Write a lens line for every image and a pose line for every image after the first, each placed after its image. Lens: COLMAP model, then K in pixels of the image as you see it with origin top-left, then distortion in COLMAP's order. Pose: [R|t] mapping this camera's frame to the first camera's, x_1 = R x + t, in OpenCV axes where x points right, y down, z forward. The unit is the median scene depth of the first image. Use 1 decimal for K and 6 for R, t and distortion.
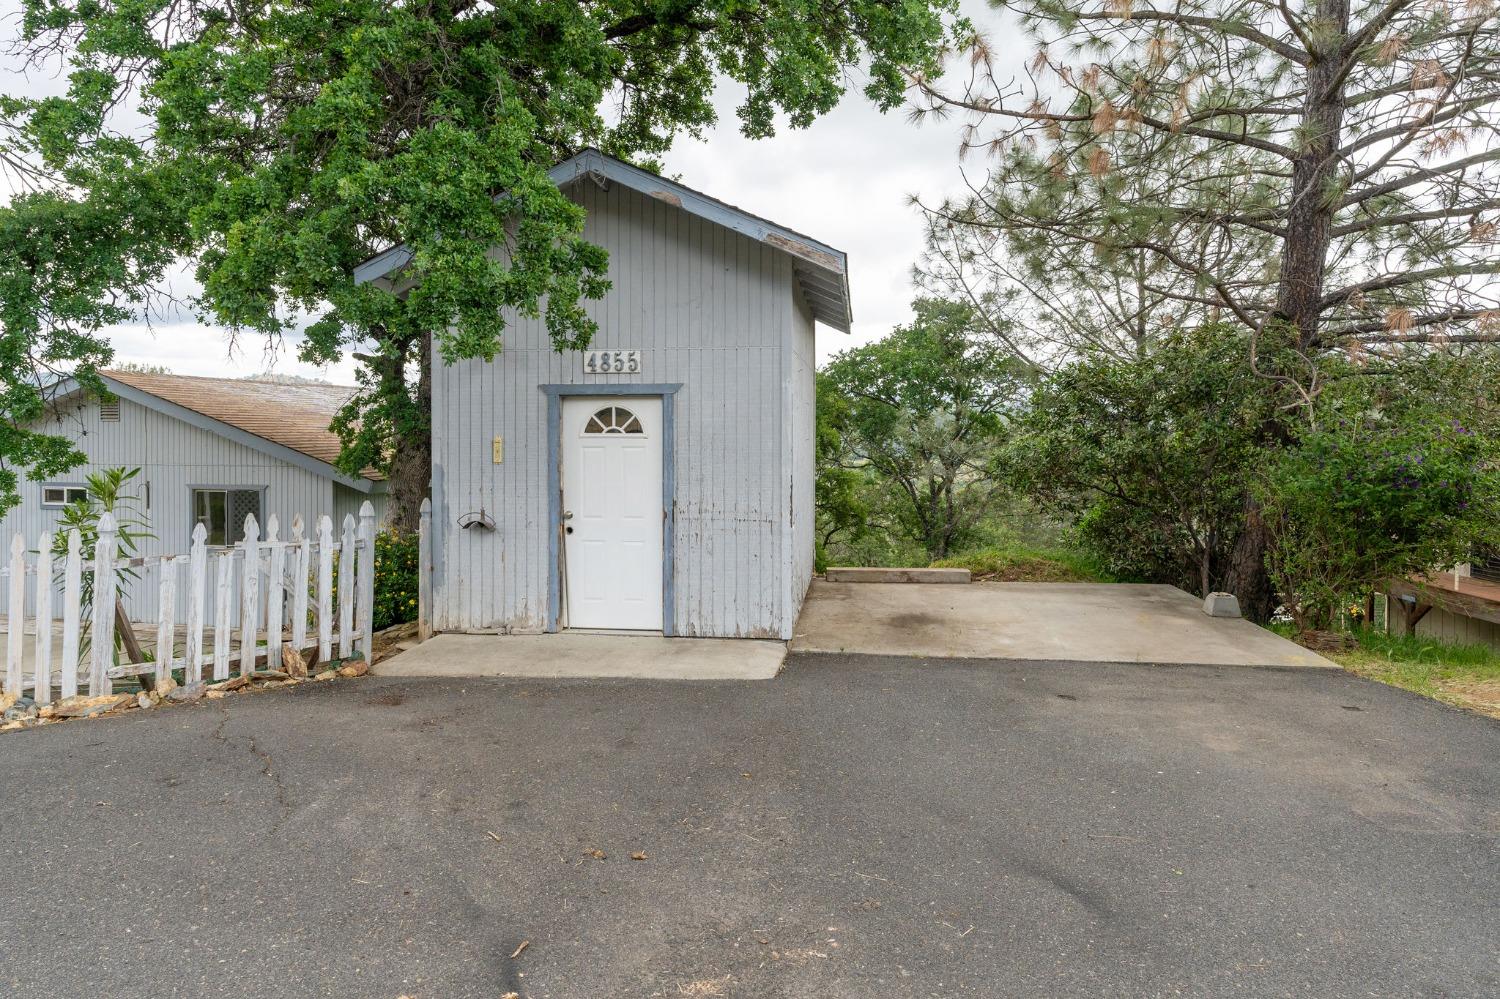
lens RADIAL K [[921.7, 0, 741.9], [0, 921.7, 439.2], [0, 0, 1]] dist [-0.010110, -0.003370]
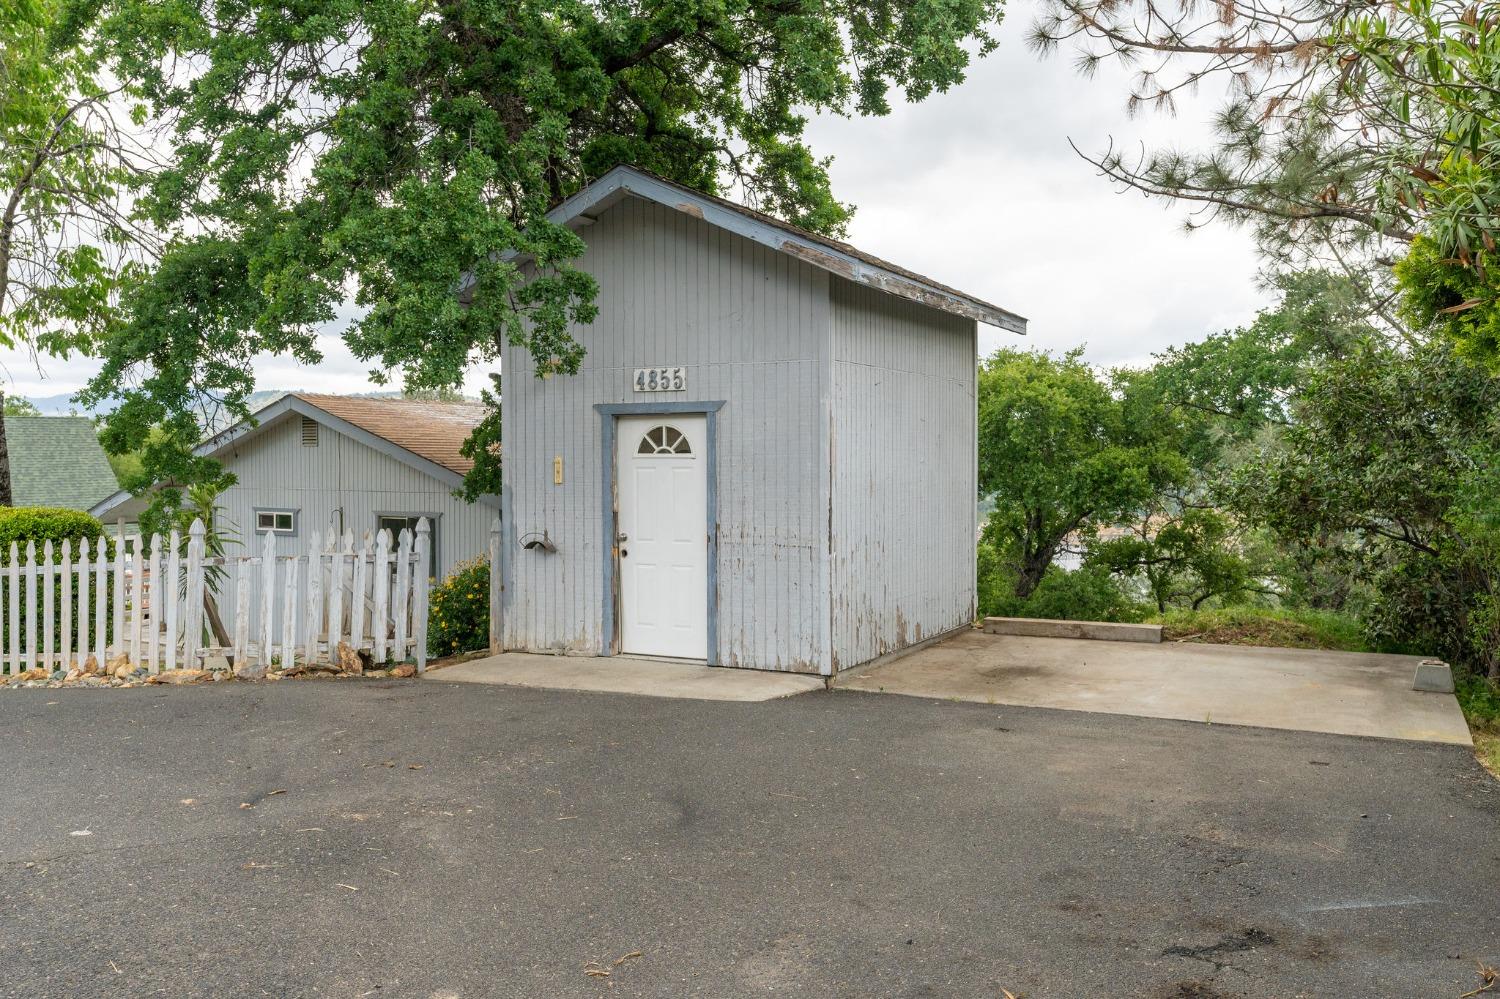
lens RADIAL K [[1293.1, 0, 751.0], [0, 1293.1, 492.9], [0, 0, 1]] dist [-0.021260, 0.017699]
pose [[0.936988, 0.007652, -0.349278, 0.418081], [-0.002340, 0.999875, 0.015629, 0.013304], [0.349354, -0.013827, 0.936889, -0.235823]]
